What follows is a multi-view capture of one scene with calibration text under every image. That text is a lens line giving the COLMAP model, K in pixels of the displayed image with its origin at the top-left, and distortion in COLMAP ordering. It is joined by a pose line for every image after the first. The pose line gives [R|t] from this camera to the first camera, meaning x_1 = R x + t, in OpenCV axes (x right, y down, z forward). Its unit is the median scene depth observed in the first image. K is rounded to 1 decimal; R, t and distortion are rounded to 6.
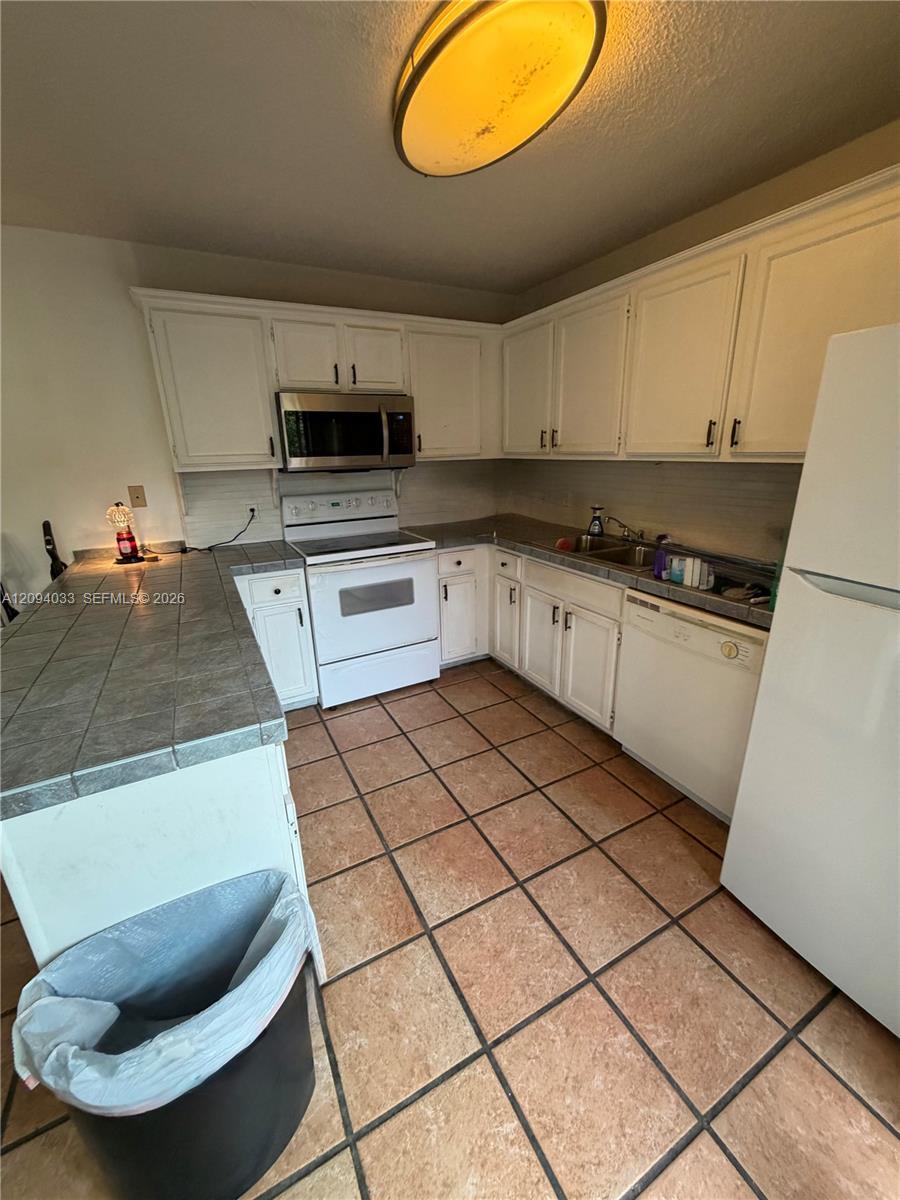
lens RADIAL K [[475.4, 0, 447.6], [0, 475.4, 599.5], [0, 0, 1]] dist [-0.002729, -0.000093]
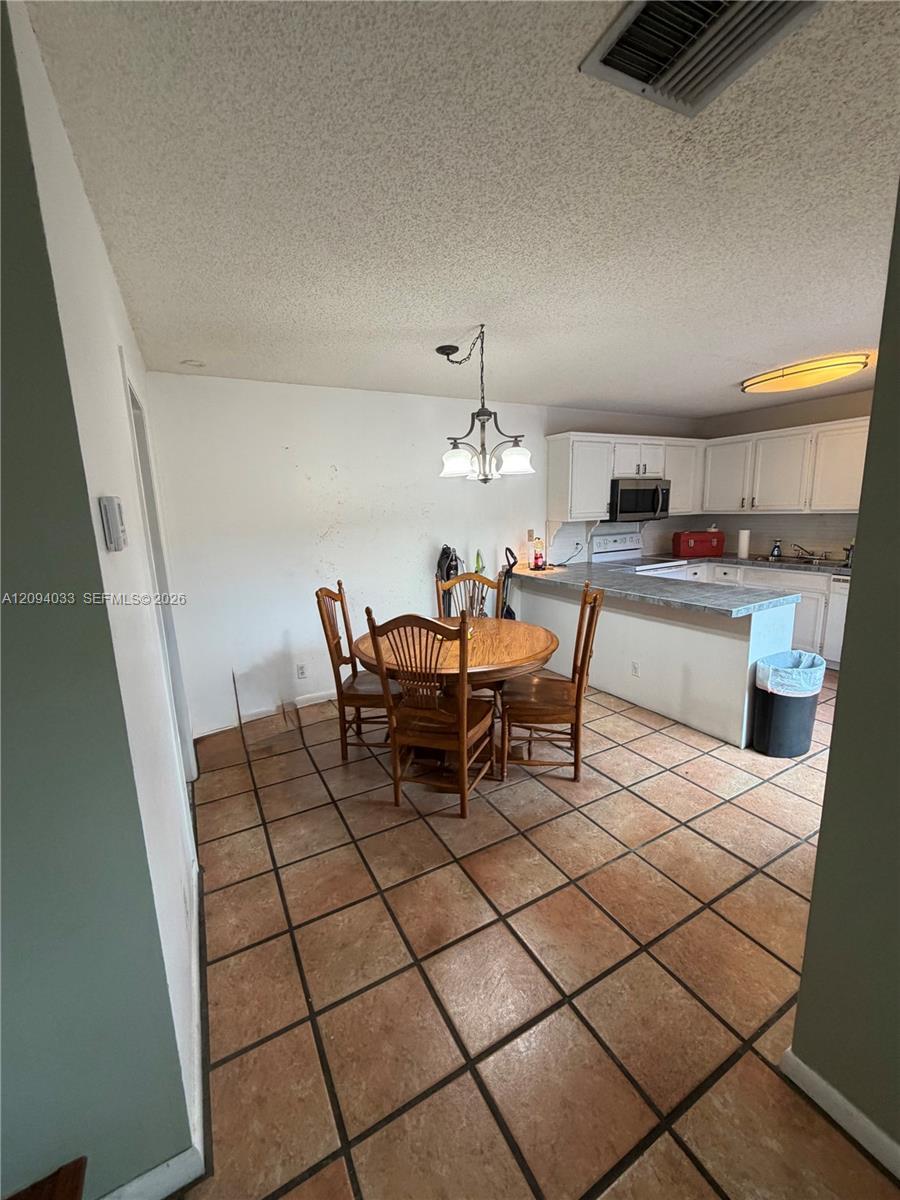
lens RADIAL K [[475.4, 0, 451.4], [0, 475.4, 595.1], [0, 0, 1]] dist [-0.002729, -0.000093]
pose [[0.999856, -0.011125, 0.012838, -1.041175], [0.012706, 0.991369, -0.130482, 0.249762], [-0.011275, 0.130626, 0.991368, -0.787173]]
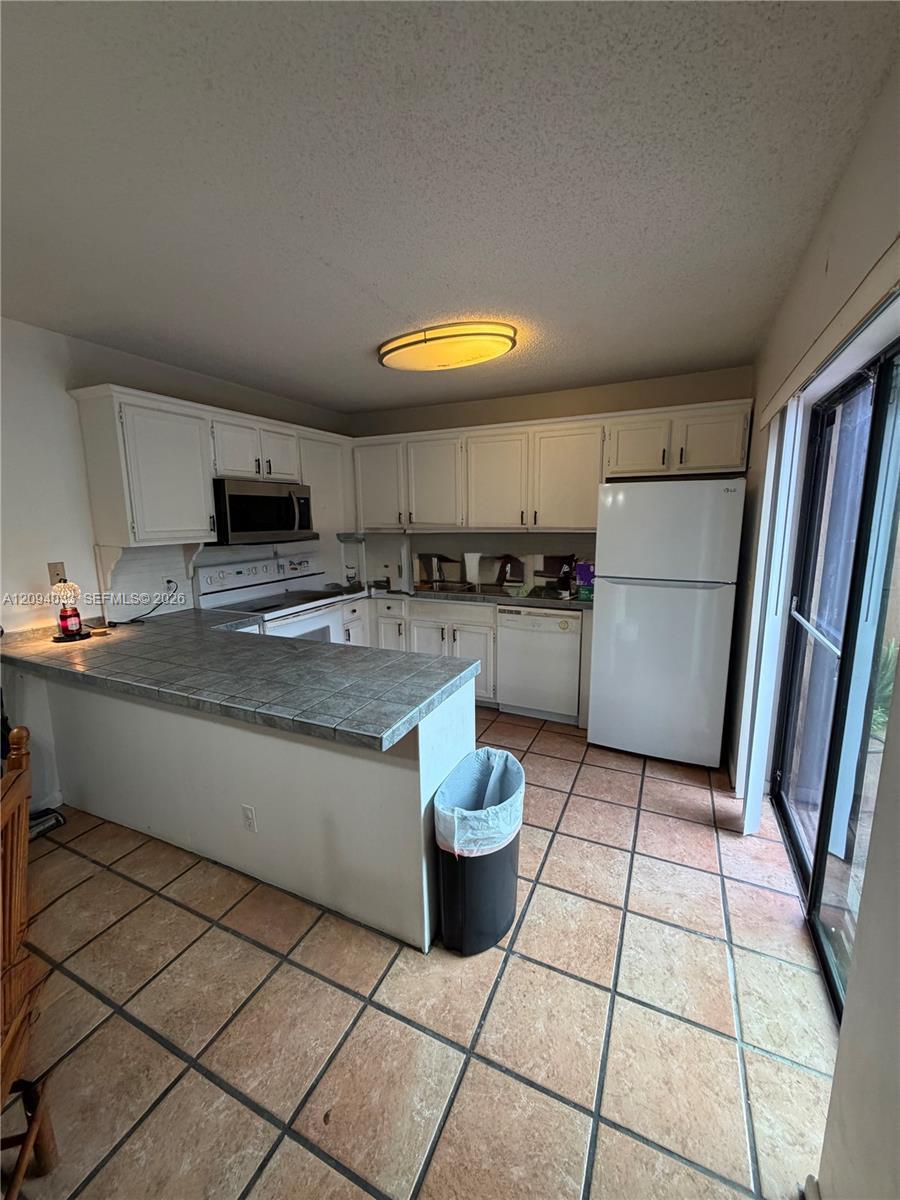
lens RADIAL K [[475.4, 0, 452.6], [0, 475.4, 598.9], [0, 0, 1]] dist [-0.002729, -0.000093]
pose [[0.798439, -0.092633, 0.594908, -0.629931], [0.179277, 0.979851, -0.088040, 0.062057], [-0.574766, 0.176948, 0.798958, -0.219264]]
